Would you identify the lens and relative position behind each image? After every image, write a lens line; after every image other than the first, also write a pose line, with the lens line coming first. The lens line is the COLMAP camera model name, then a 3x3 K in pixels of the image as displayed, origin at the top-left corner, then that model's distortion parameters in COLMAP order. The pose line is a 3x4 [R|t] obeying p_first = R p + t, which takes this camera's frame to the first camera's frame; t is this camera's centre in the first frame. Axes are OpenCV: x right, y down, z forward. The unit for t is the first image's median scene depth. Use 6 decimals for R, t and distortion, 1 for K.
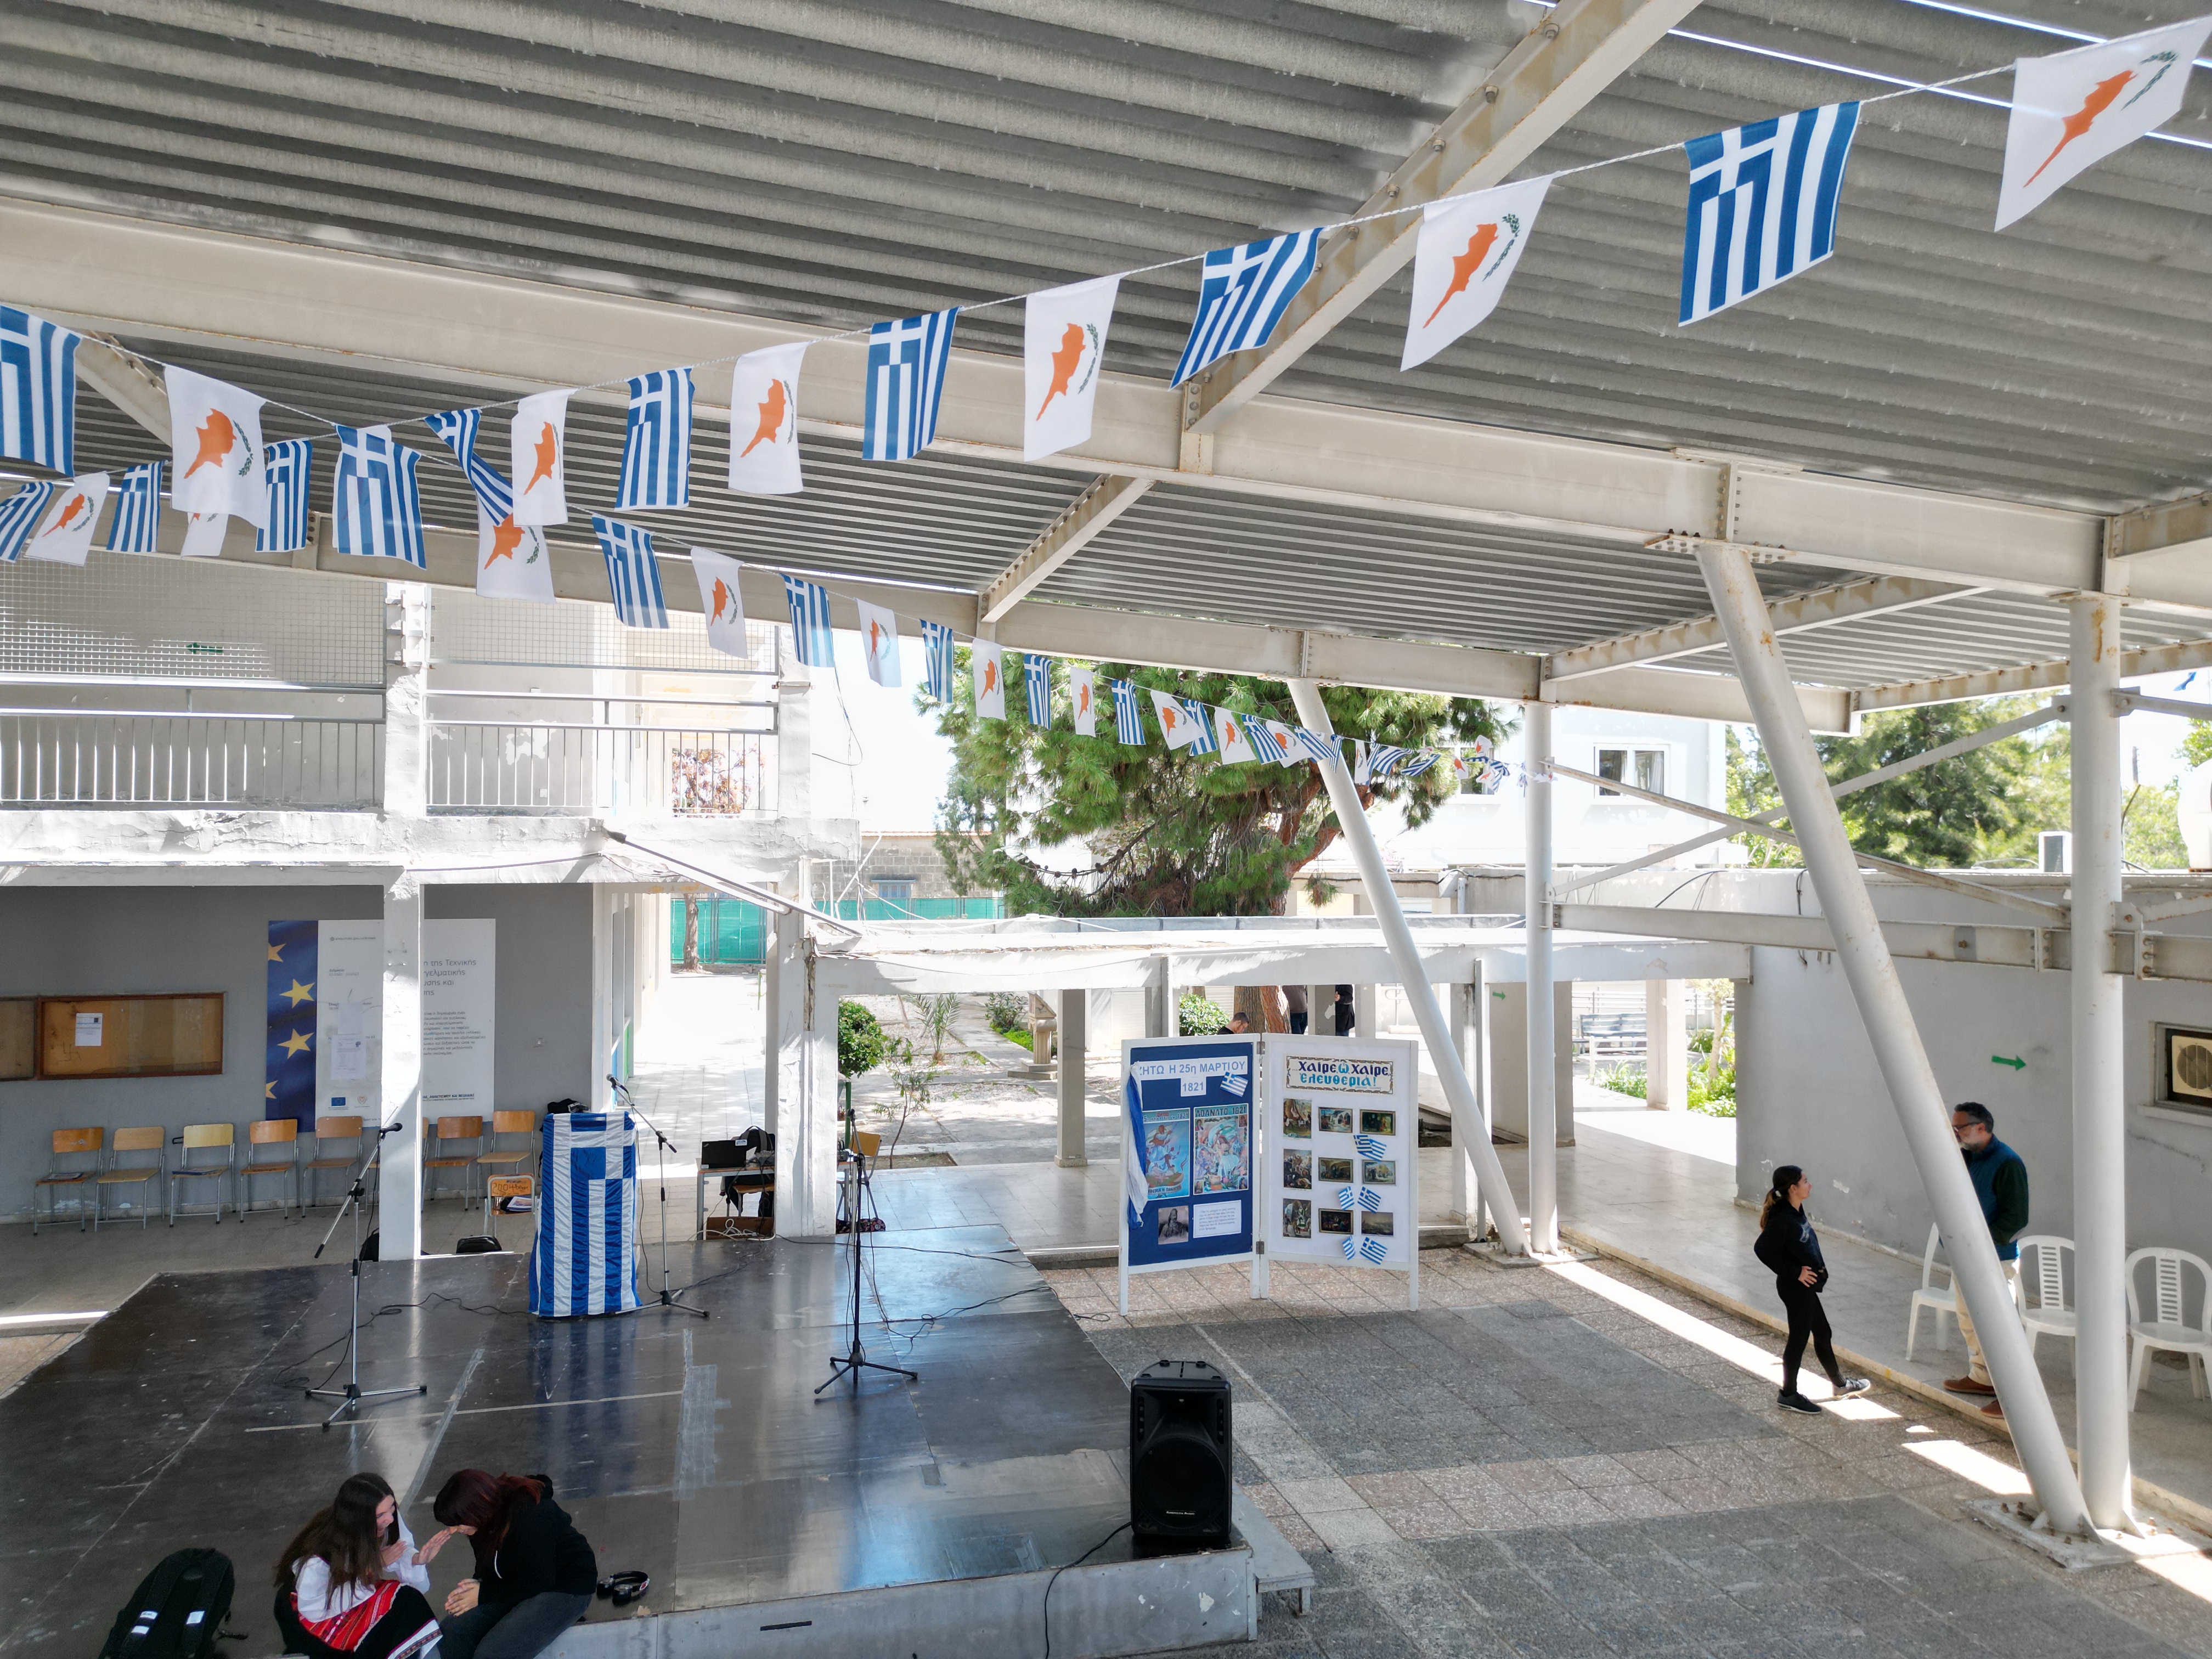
lens RADIAL K [[1540.9, 0, 1101.2], [0, 1540.9, 823.9], [0, 0, 1]] dist [0.078916, -0.082673]
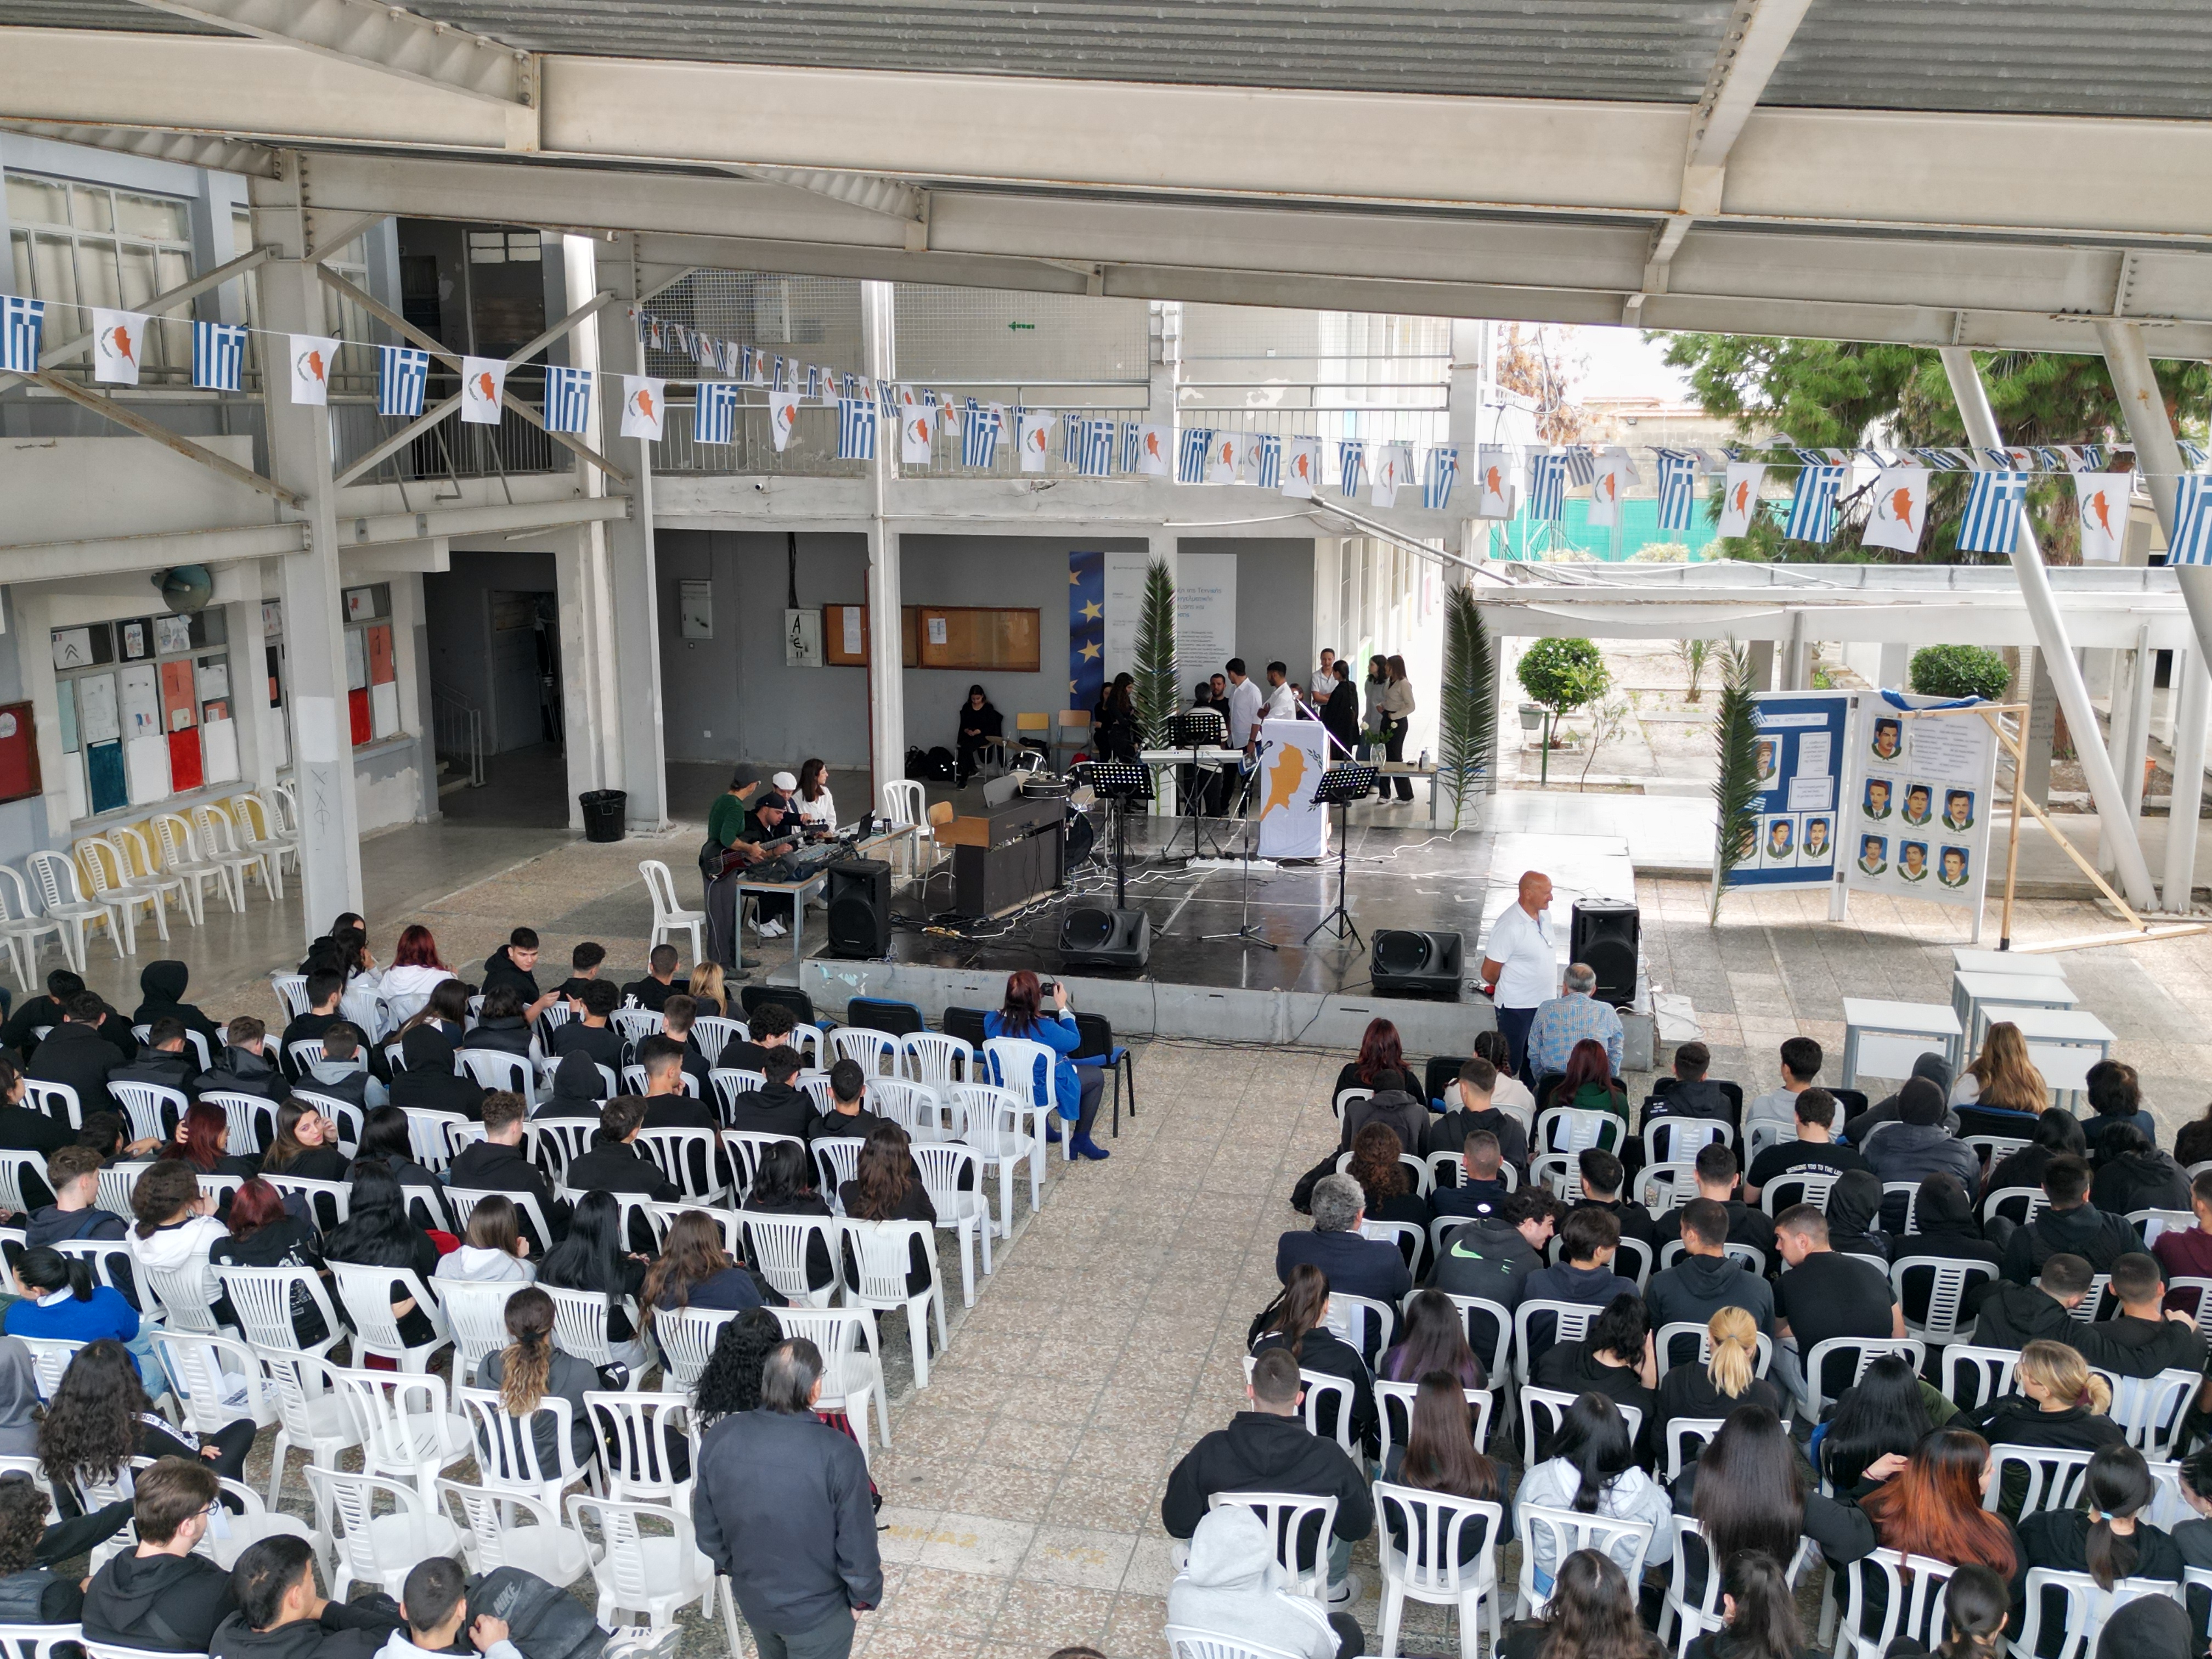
lens RADIAL K [[2065.3, 0, 1101.2], [0, 2065.3, 829.8], [0, 0, 1]] dist [0.170812, -0.408979]
pose [[0.895309, 0.088054, -0.436656, 0.230089], [0.009721, 0.976172, 0.216782, -0.079018], [0.445340, -0.198332, 0.873119, -0.471927]]
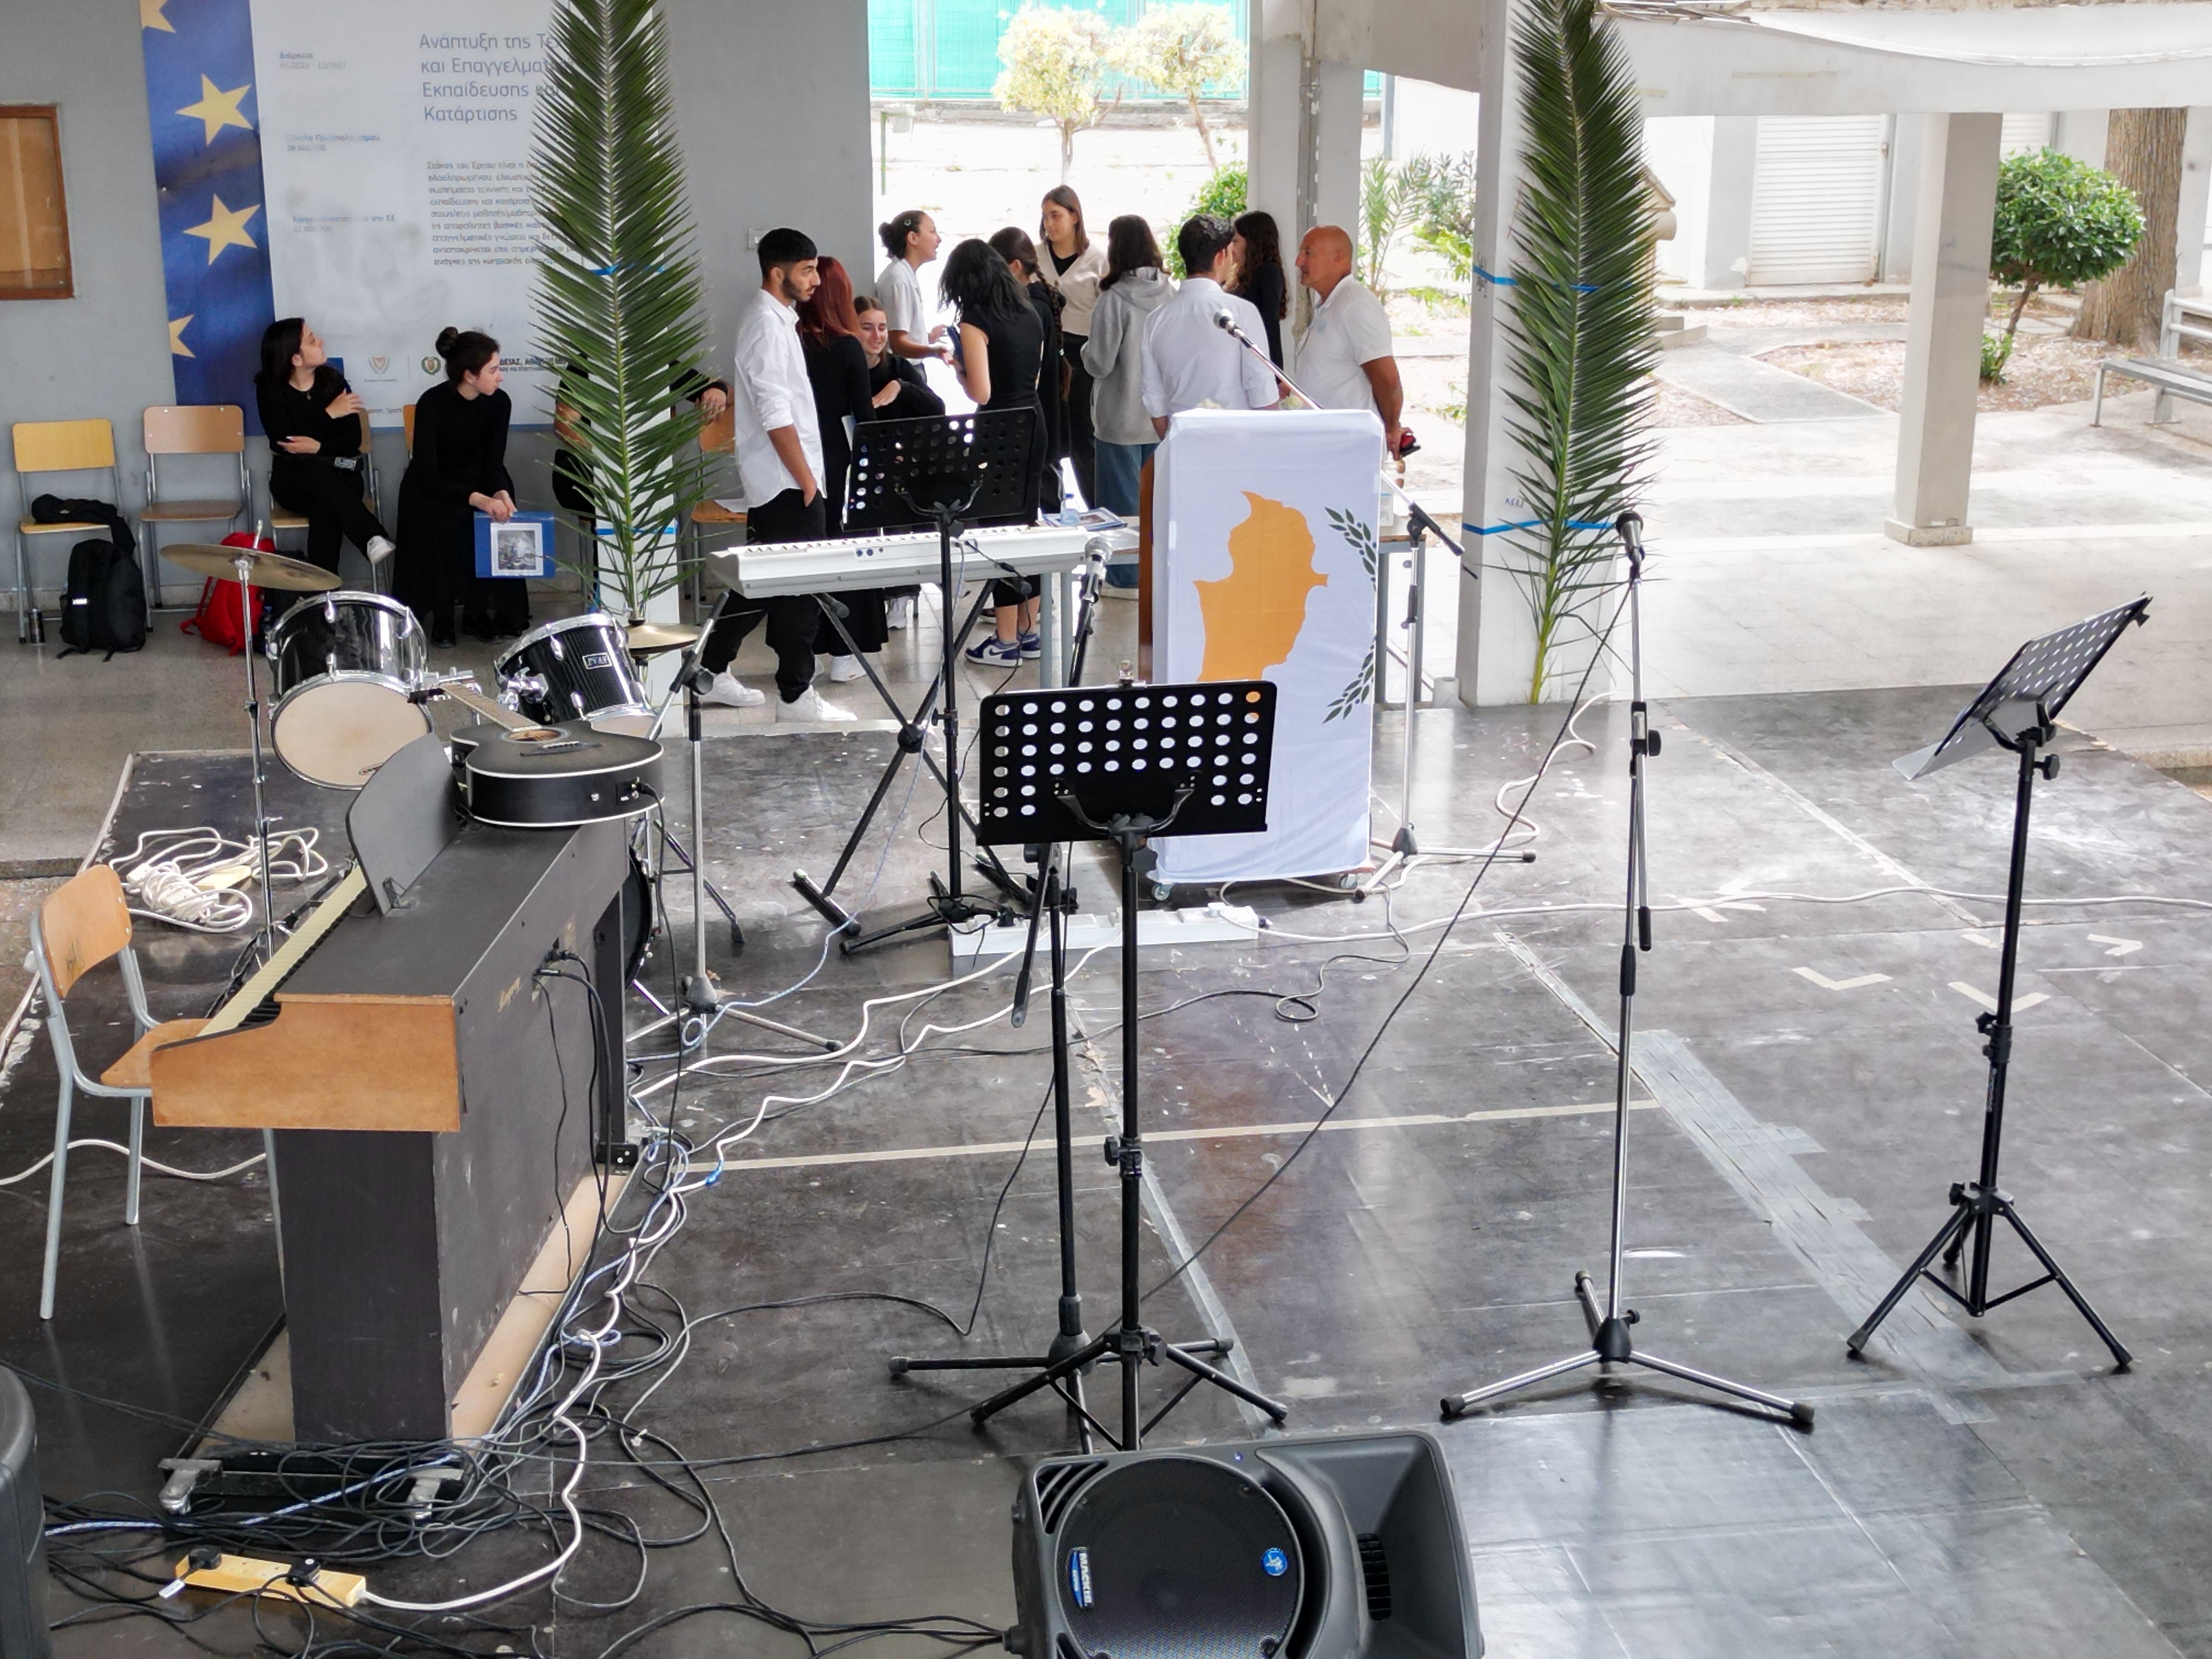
lens RADIAL K [[3075.2, 0, 1099.3], [0, 3075.2, 828.9], [0, 0, 1]] dist [0.188224, -0.551066]
pose [[0.997202, 0.021835, -0.071489, -0.209562], [0.001322, 0.951084, 0.308931, 0.032505], [0.074738, -0.308161, 0.948394, 0.154823]]
